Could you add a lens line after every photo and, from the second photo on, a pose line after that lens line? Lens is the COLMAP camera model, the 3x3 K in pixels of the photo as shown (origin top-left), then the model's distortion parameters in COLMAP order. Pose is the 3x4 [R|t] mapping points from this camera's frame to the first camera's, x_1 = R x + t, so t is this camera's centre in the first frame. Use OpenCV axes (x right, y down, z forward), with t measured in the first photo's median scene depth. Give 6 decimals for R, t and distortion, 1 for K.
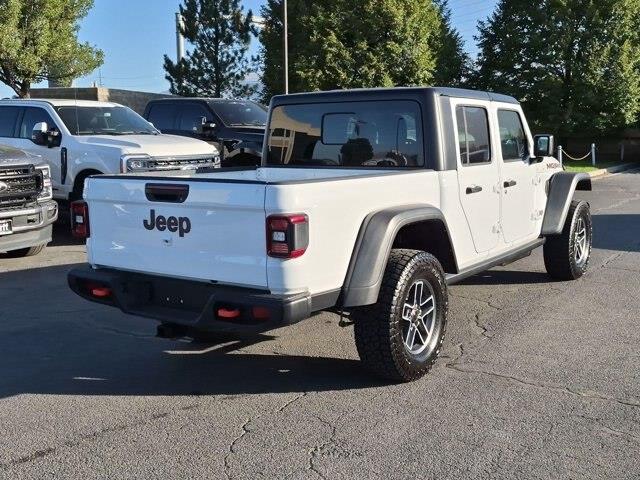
lens RADIAL K [[708.2, 0, 320.0], [0, 708.2, 240.0], [0, 0, 1]] dist [0.085181, -0.011131]
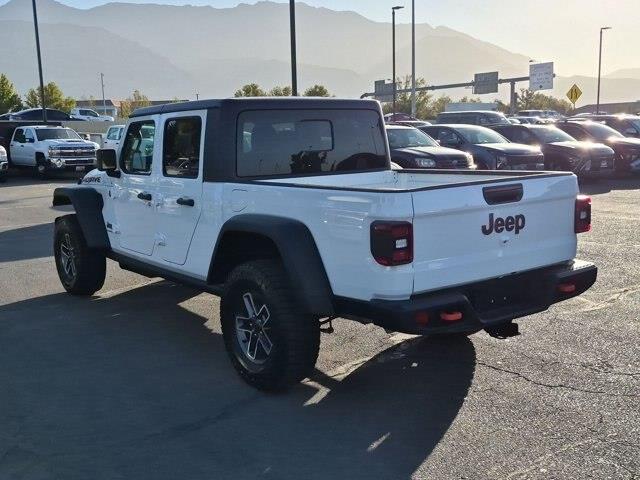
lens RADIAL K [[708.2, 0, 320.0], [0, 708.2, 240.0], [0, 0, 1]] dist [0.085181, -0.011131]
pose [[0.346814, -0.140264, 0.927387, -1.234613], [0.163417, 0.982668, 0.087512, -0.131283], [-0.923588, 0.121200, 0.363725, 0.861244]]
